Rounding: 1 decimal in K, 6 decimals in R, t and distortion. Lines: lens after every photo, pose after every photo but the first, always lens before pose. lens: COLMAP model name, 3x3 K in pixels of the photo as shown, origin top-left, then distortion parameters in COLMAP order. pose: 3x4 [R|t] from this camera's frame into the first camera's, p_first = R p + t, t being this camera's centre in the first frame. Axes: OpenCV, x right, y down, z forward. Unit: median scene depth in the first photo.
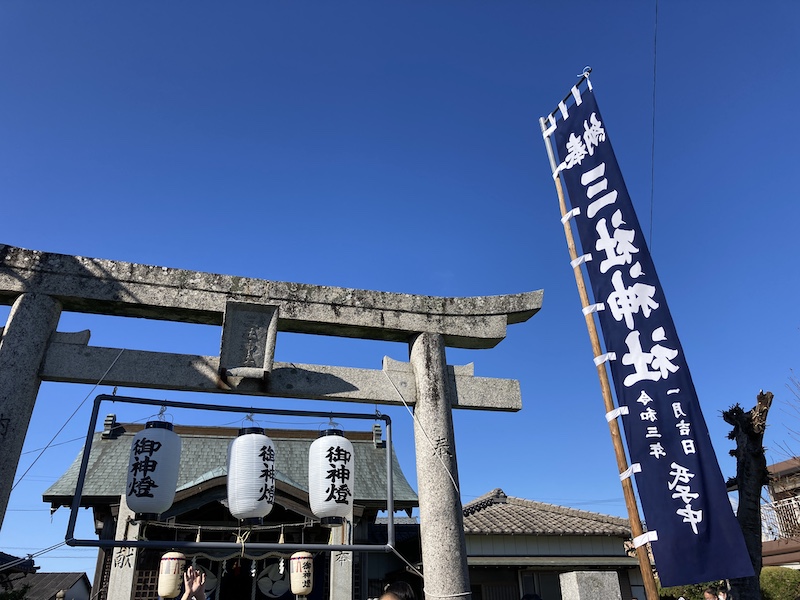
lens RADIAL K [[667.6, 0, 398.8], [0, 667.6, 301.0], [0, 0, 1]] dist [0.031962, -0.007255]
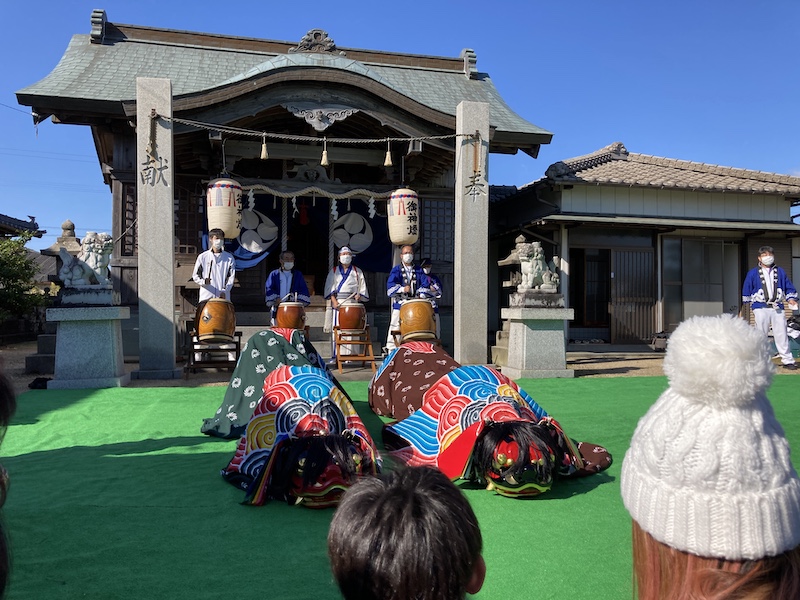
lens RADIAL K [[667.6, 0, 399.7], [0, 667.6, 298.7], [0, 0, 1]] dist [0.031962, -0.007255]
pose [[0.999558, 0.026694, 0.013060, -0.151803], [-0.029698, 0.913225, 0.406372, 0.191746], [-0.001079, -0.406580, 0.913614, 0.308078]]
